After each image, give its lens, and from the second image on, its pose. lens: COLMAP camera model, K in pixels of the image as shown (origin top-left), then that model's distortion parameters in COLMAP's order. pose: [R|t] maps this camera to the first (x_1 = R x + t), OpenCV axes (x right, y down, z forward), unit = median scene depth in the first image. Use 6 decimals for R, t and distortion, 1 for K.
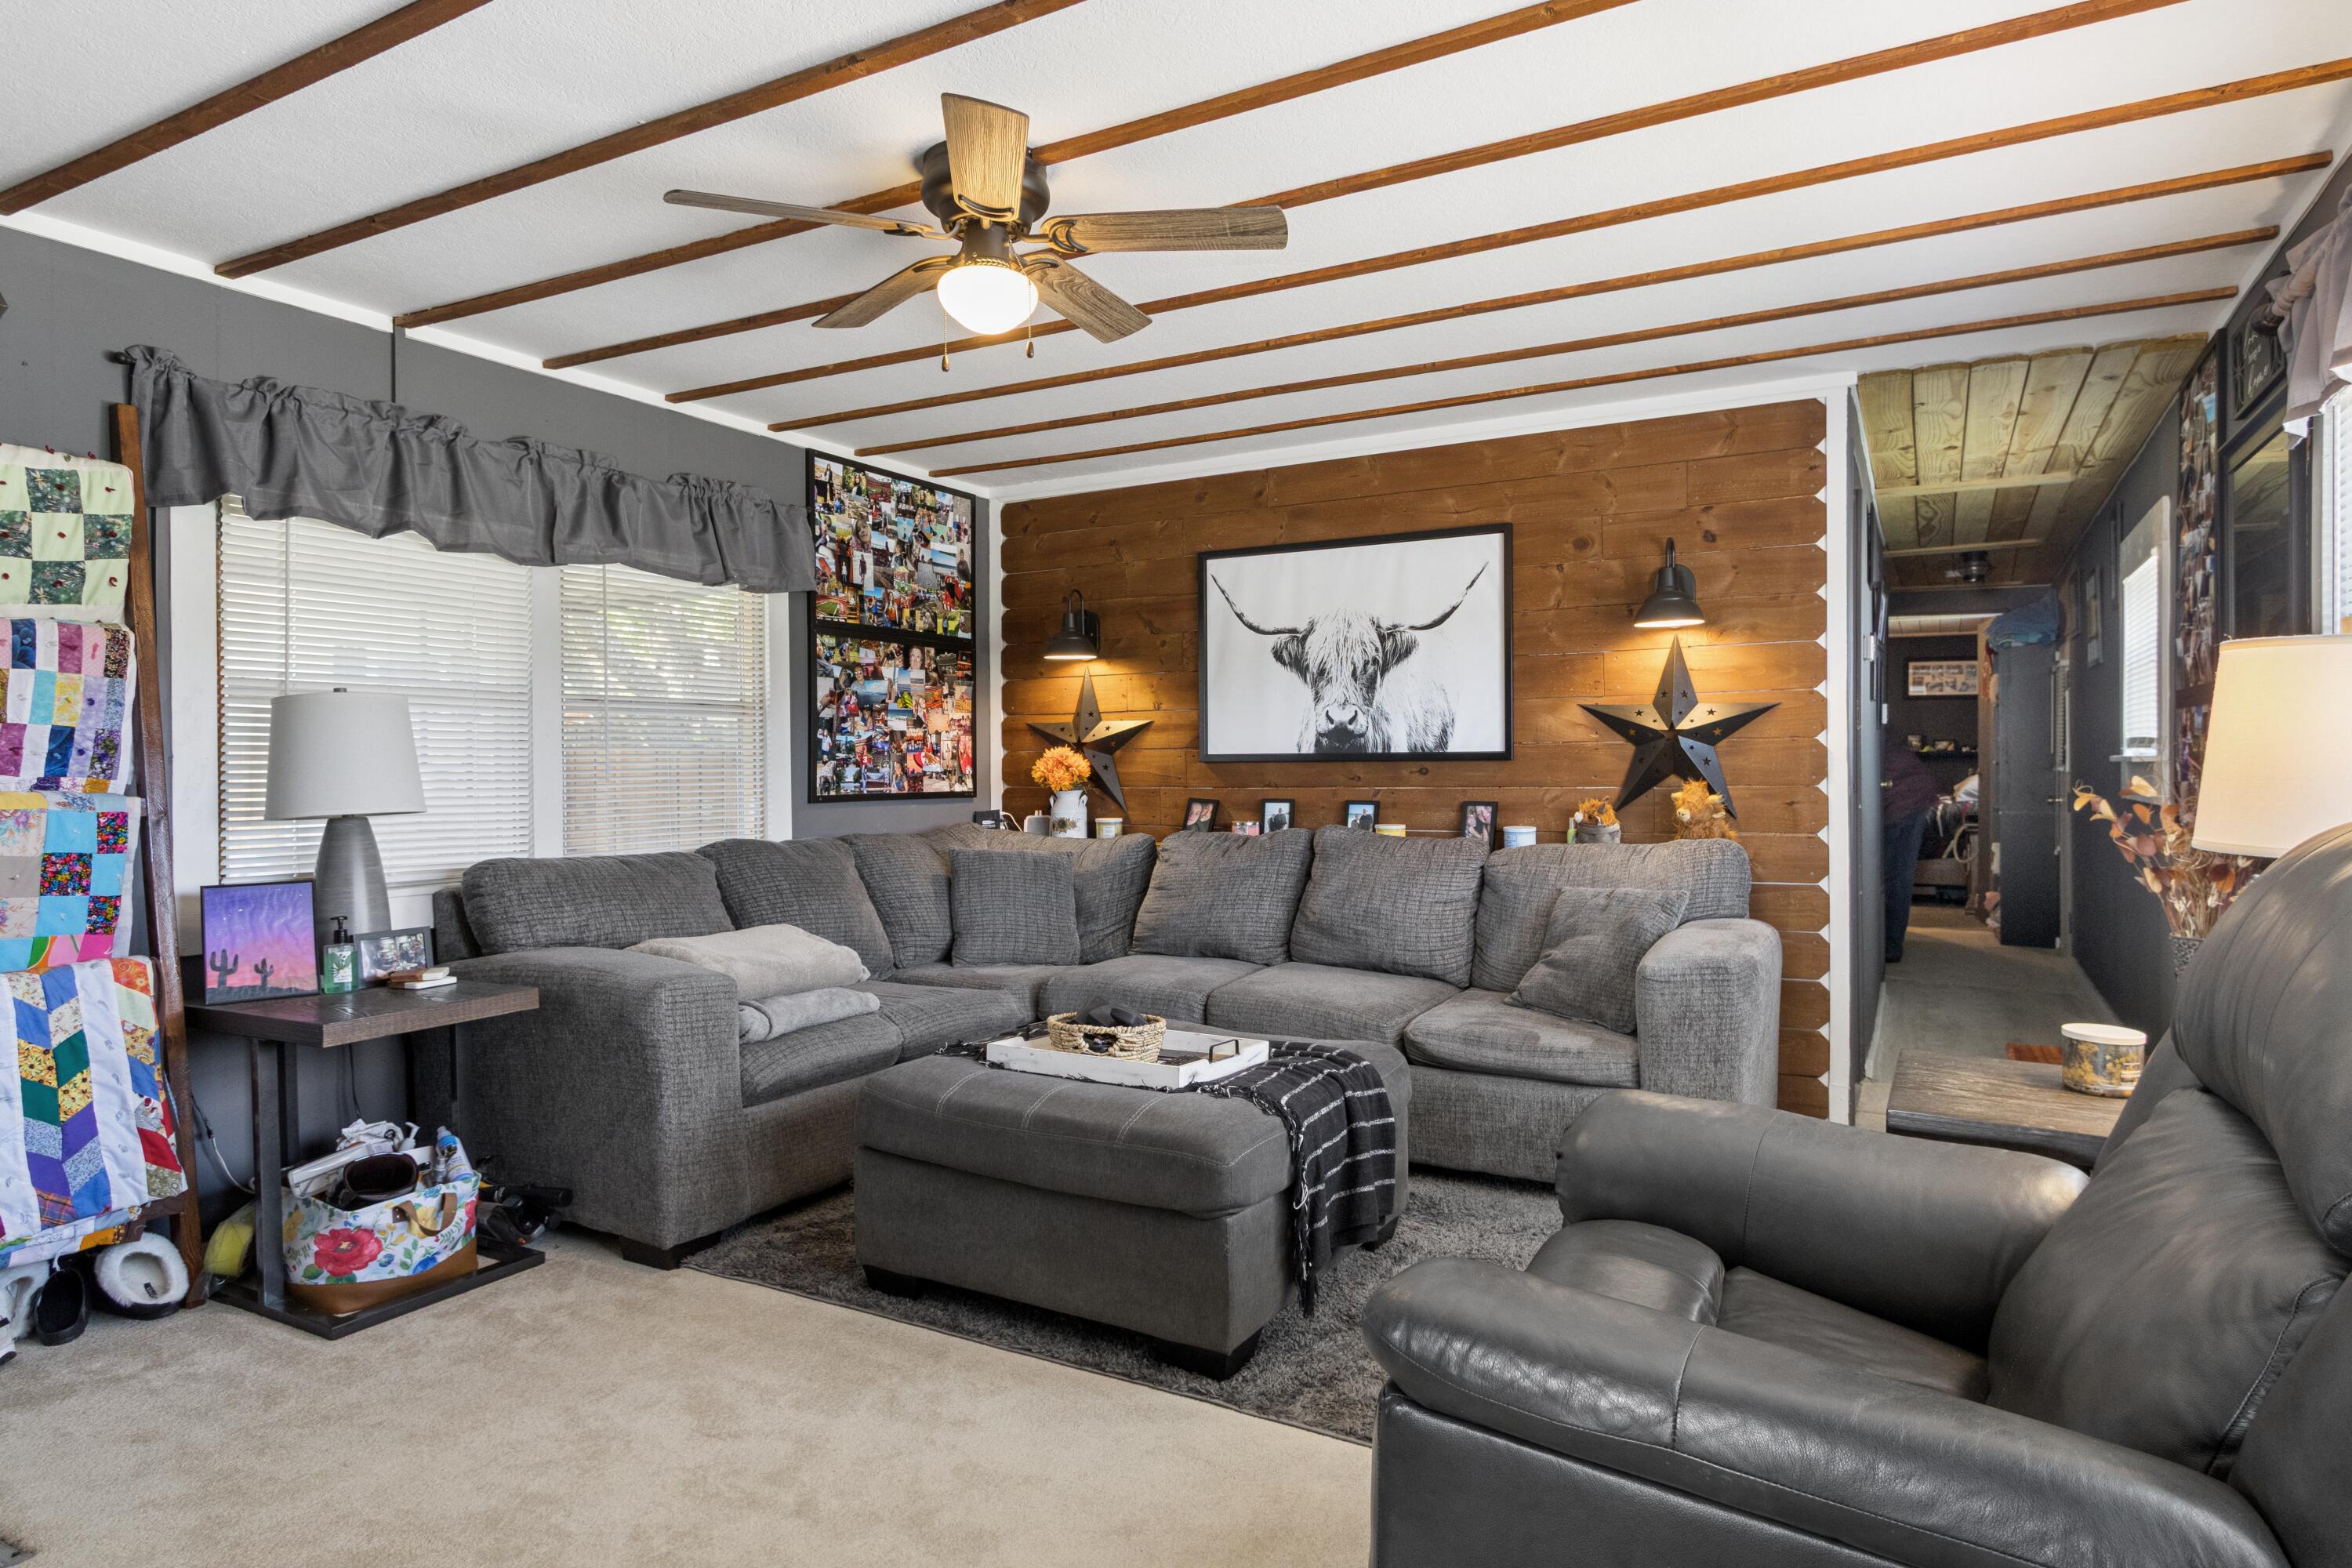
lens RADIAL K [[1339.2, 0, 1175.2], [0, 1339.2, 779.1], [0, 0, 1]] dist [0.000244, 0.000359]
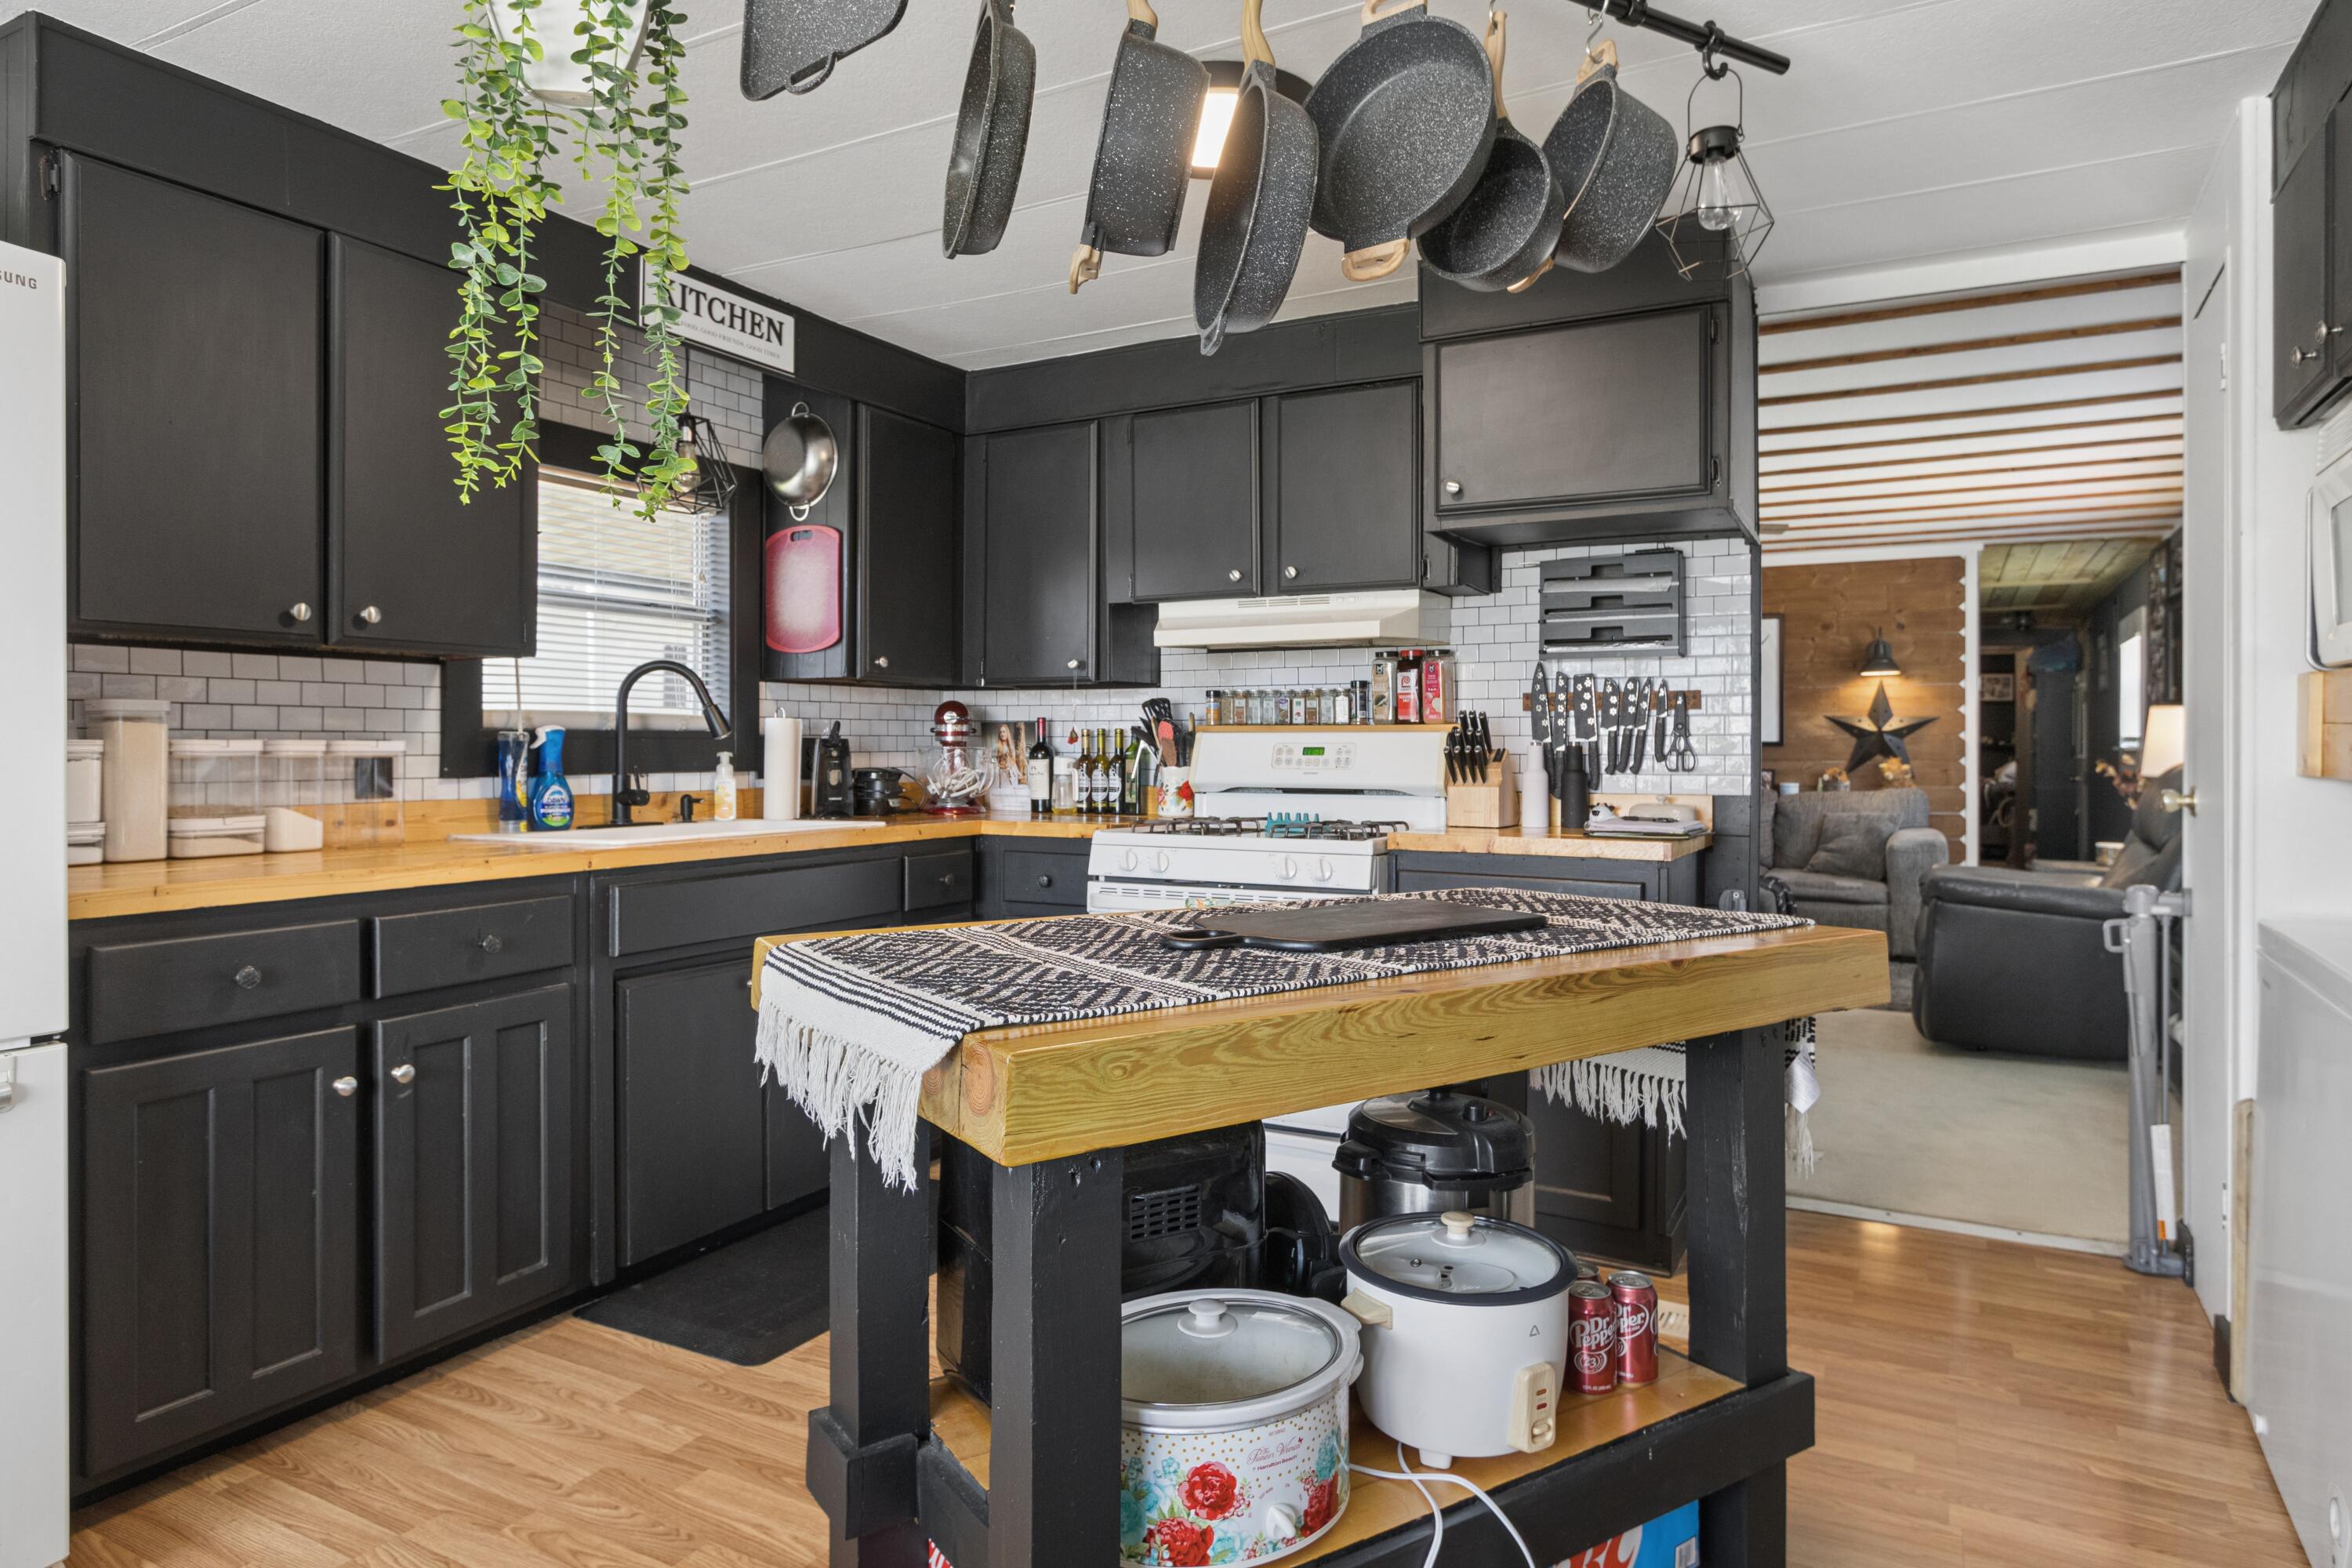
lens RADIAL K [[1387.7, 0, 1179.7], [0, 1387.7, 752.5], [0, 0, 1]] dist [-0.002102, 0.000173]
pose [[0.999805, 0.009600, 0.017286, -0.564714], [-0.009425, 0.999904, -0.010203, 0.020271], [-0.017382, 0.010038, 0.999799, -0.806880]]
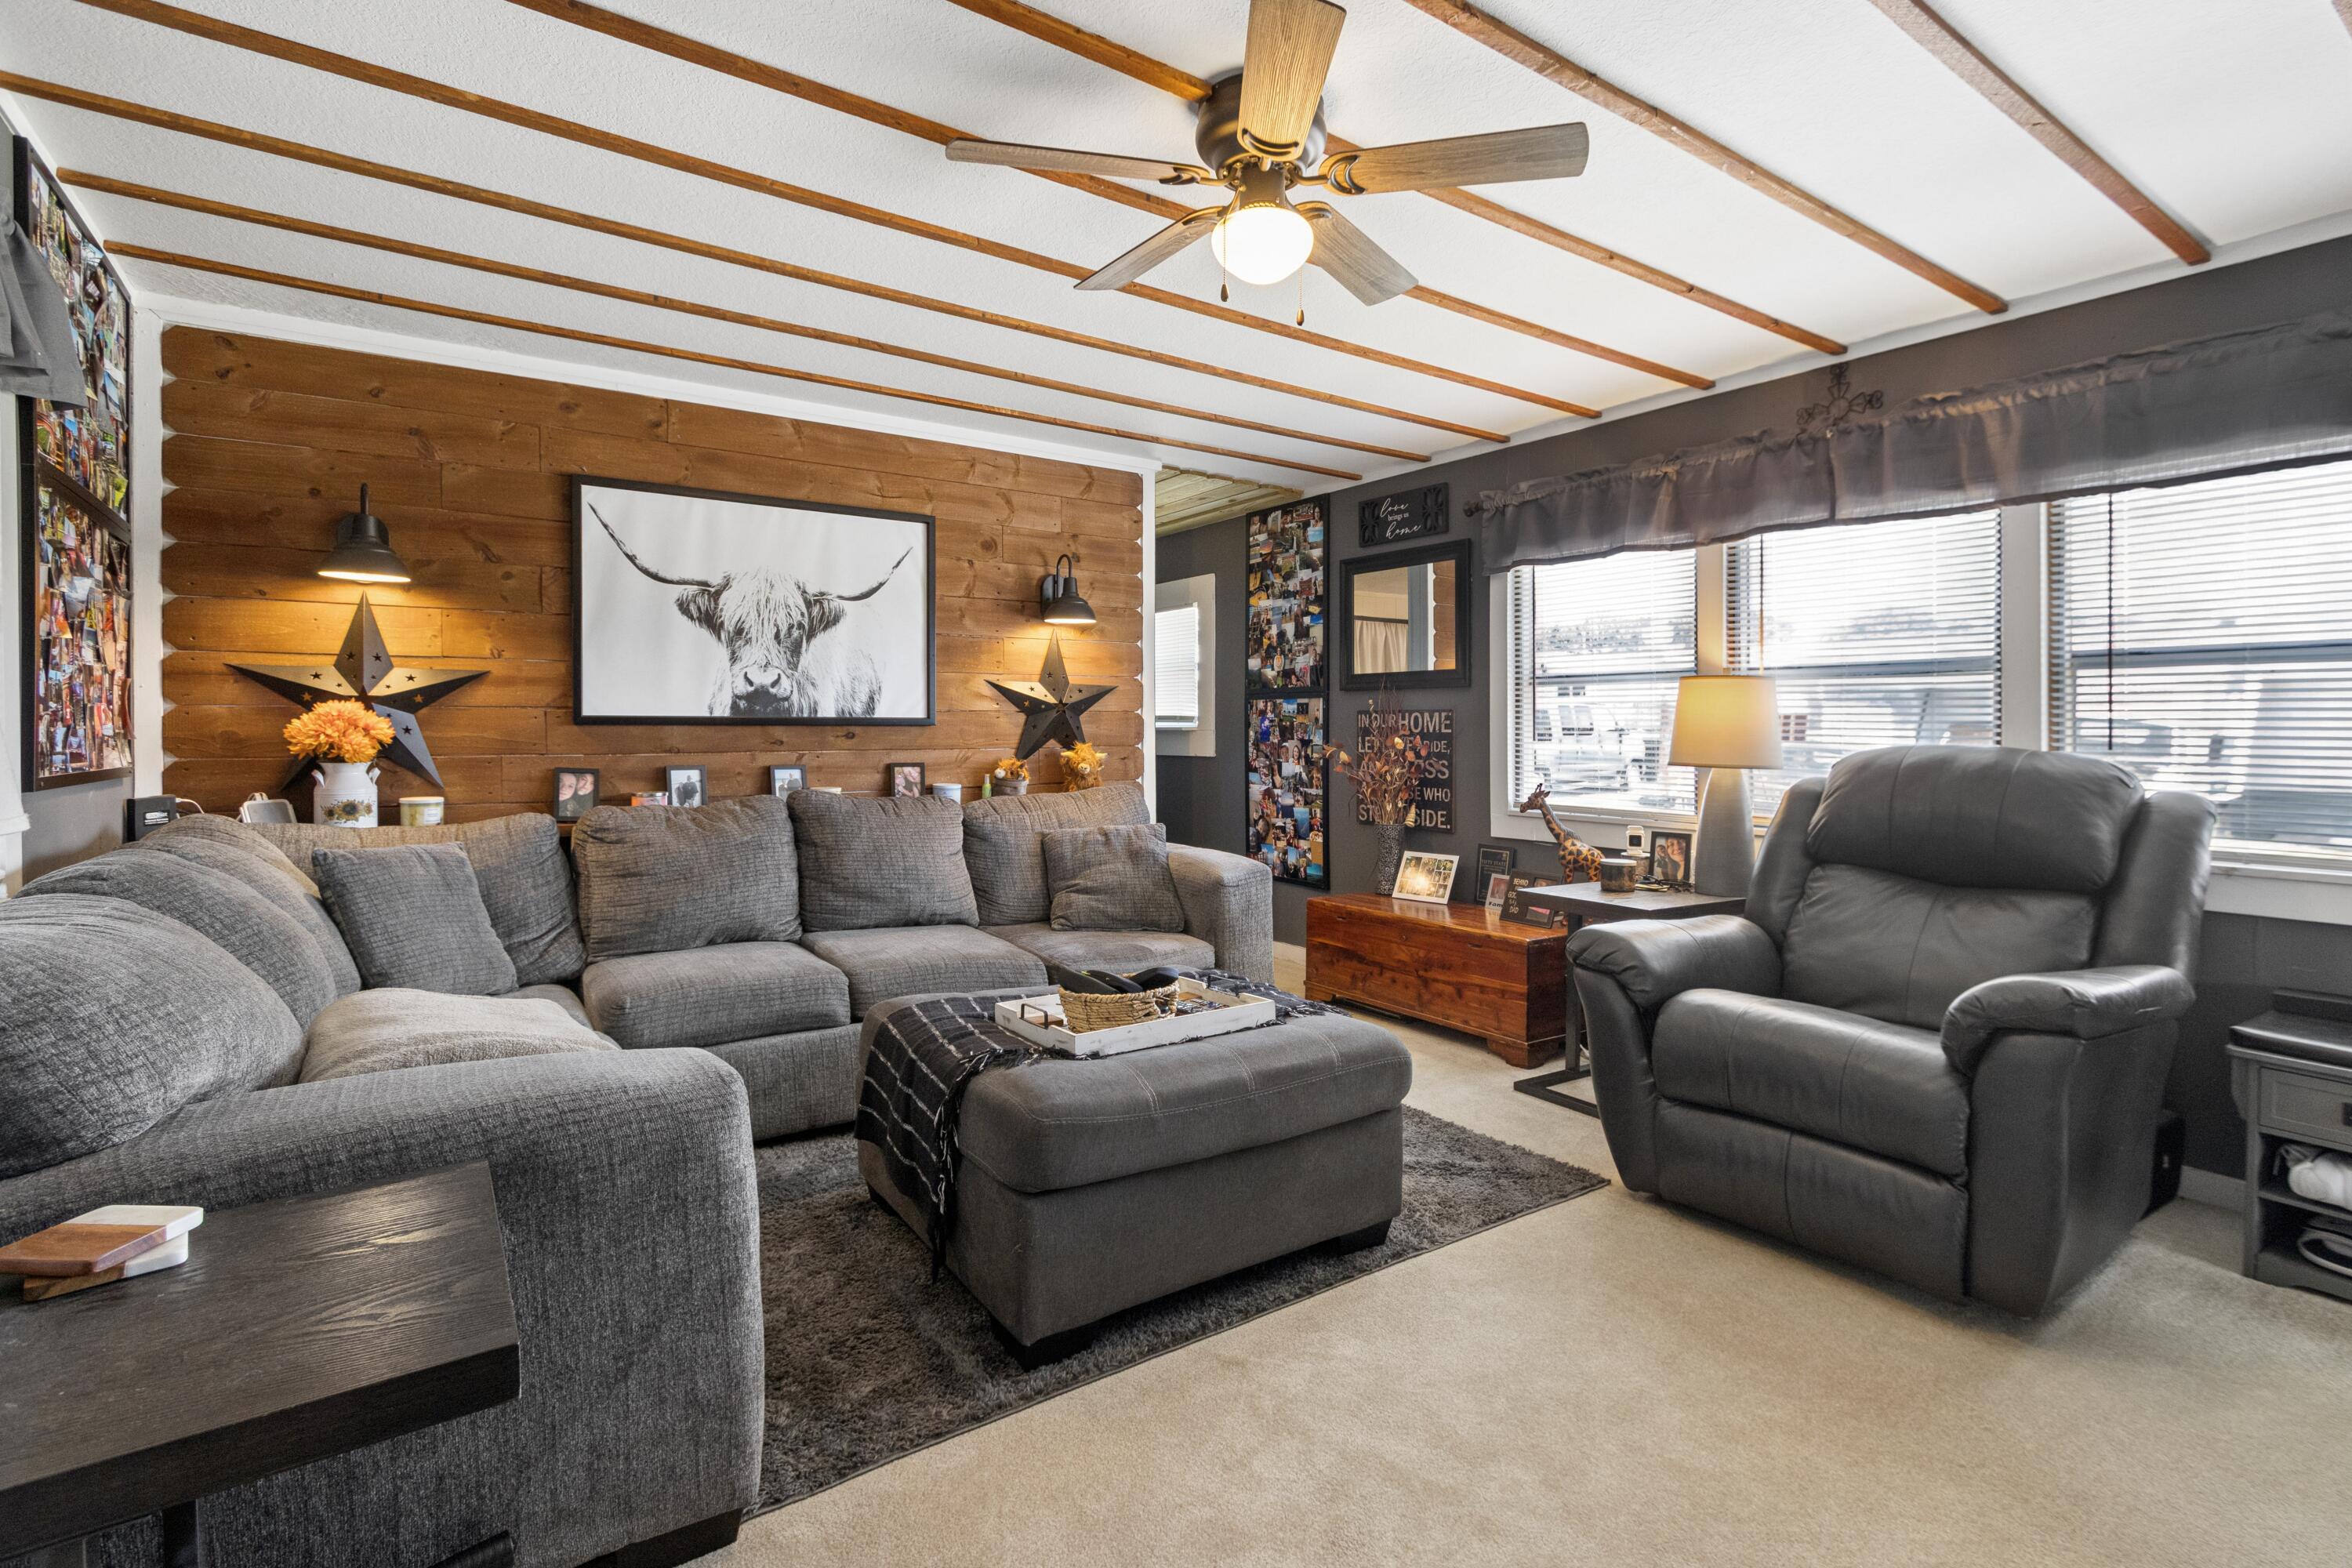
lens RADIAL K [[1118.5, 0, 1209.2], [0, 1118.5, 736.1], [0, 0, 1]] dist [0.001535, -0.000673]
pose [[0.416414, 0.001510, 0.909174, -0.491732], [0.006278, 0.999970, -0.004536, 0.000279], [-0.909153, 0.007597, 0.416392, 0.379469]]
